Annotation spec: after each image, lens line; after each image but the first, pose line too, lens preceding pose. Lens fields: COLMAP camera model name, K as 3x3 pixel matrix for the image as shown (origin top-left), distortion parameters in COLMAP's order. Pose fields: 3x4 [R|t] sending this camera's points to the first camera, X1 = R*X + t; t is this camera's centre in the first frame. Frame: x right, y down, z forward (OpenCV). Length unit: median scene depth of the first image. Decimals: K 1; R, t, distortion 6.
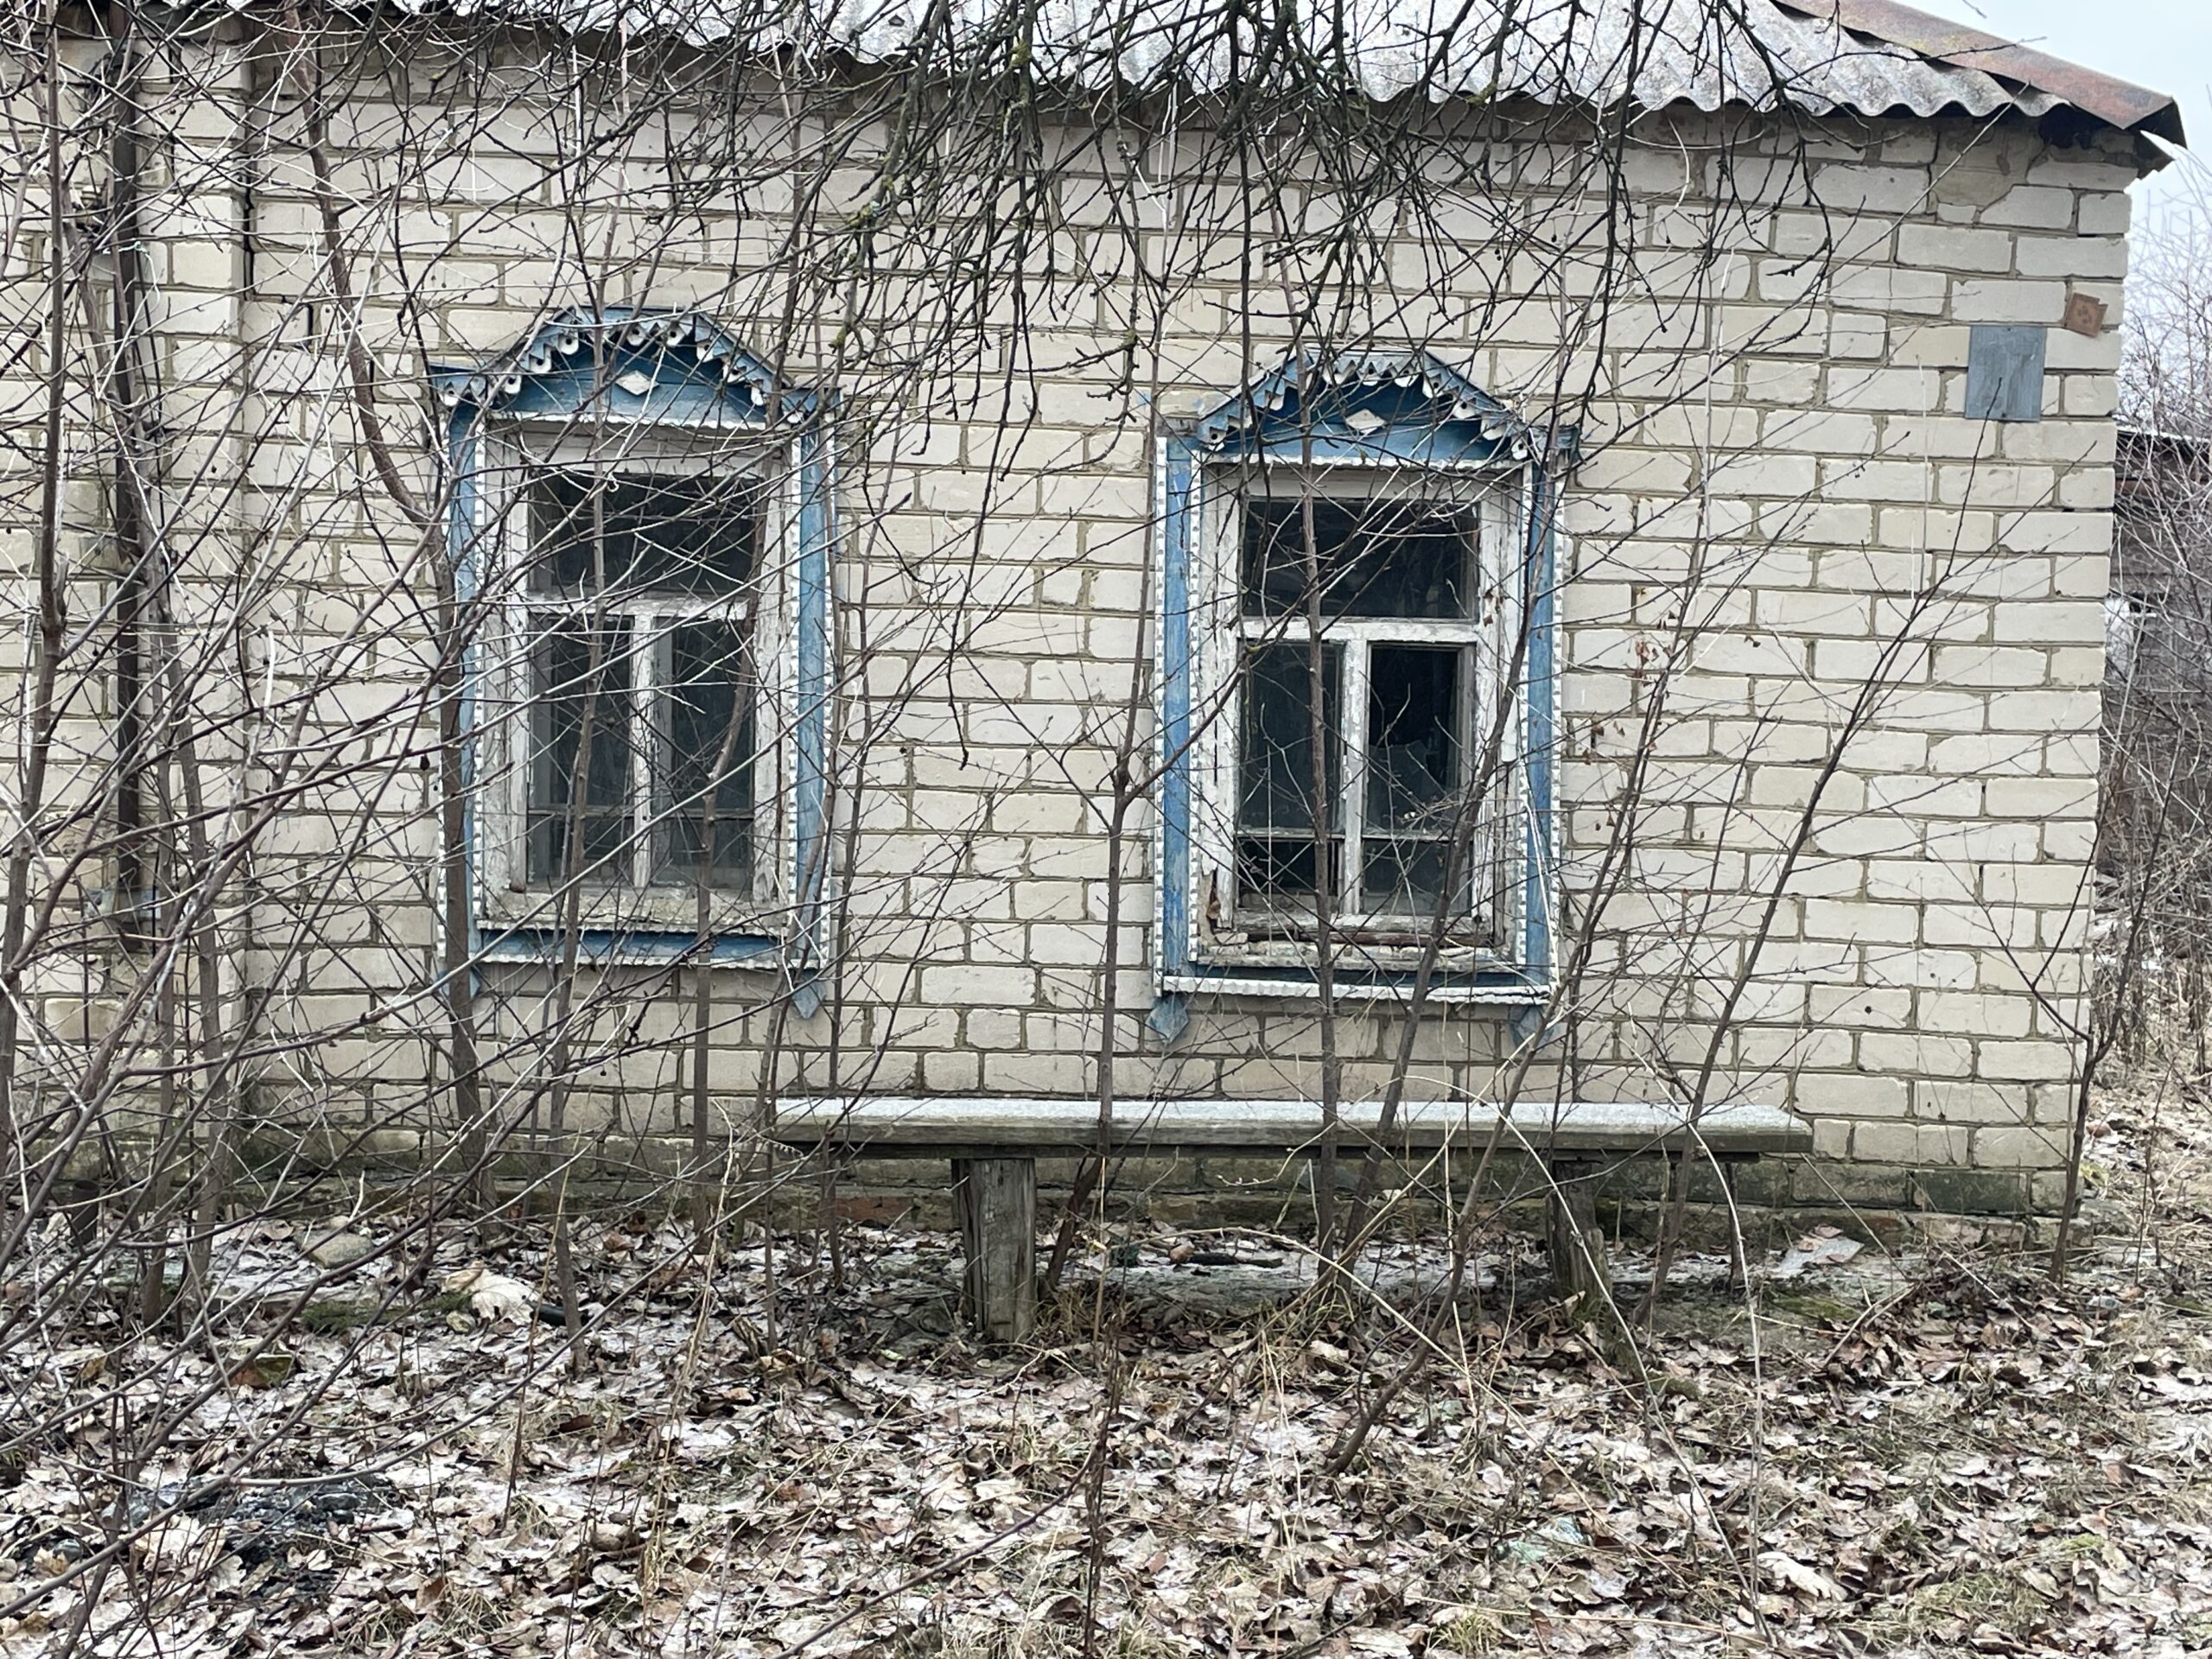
lens RADIAL K [[3134.5, 0, 1109.0], [0, 3134.5, 829.8], [0, 0, 1]] dist [0.186481, 0.000000]
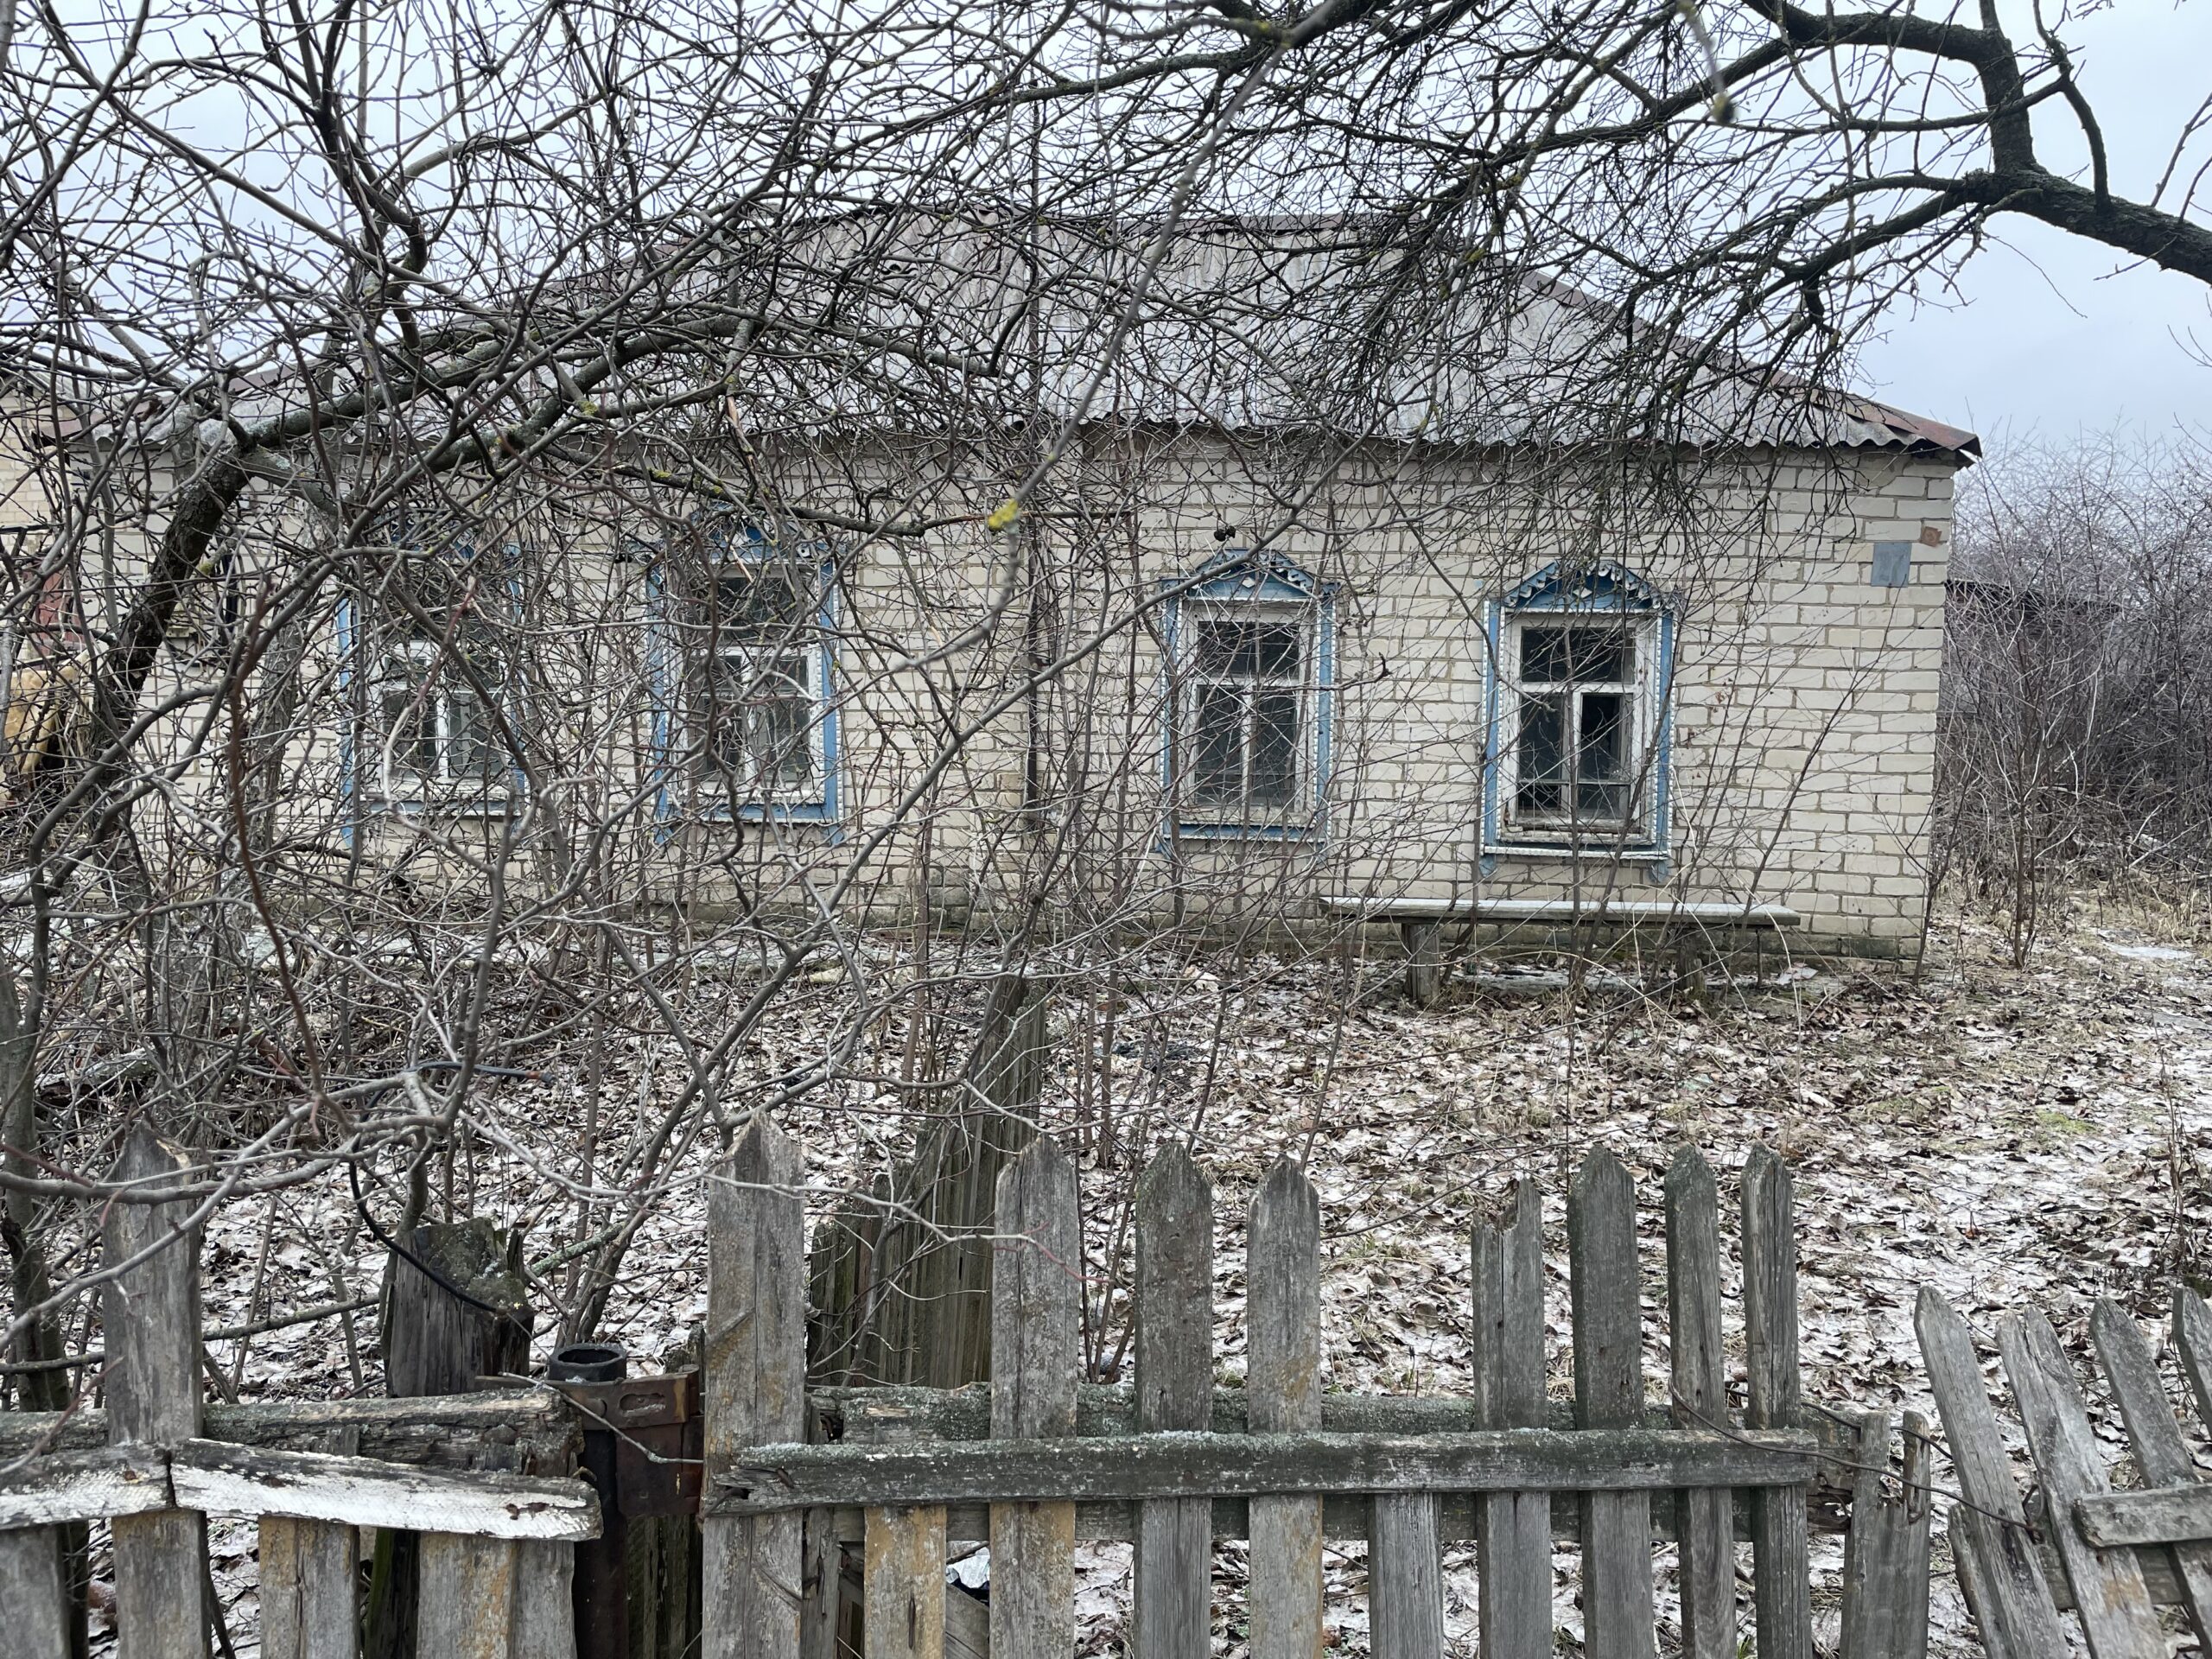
lens RADIAL K [[1684.3, 0, 1099.4], [0, 1684.3, 828.7], [0, 0, 1]] dist [0.089384, 0.004112]
pose [[0.992867, 0.002457, -0.119203, -0.114153], [0.000409, 0.999712, 0.024012, 0.006050], [0.119228, -0.023890, 0.992579, -0.221206]]
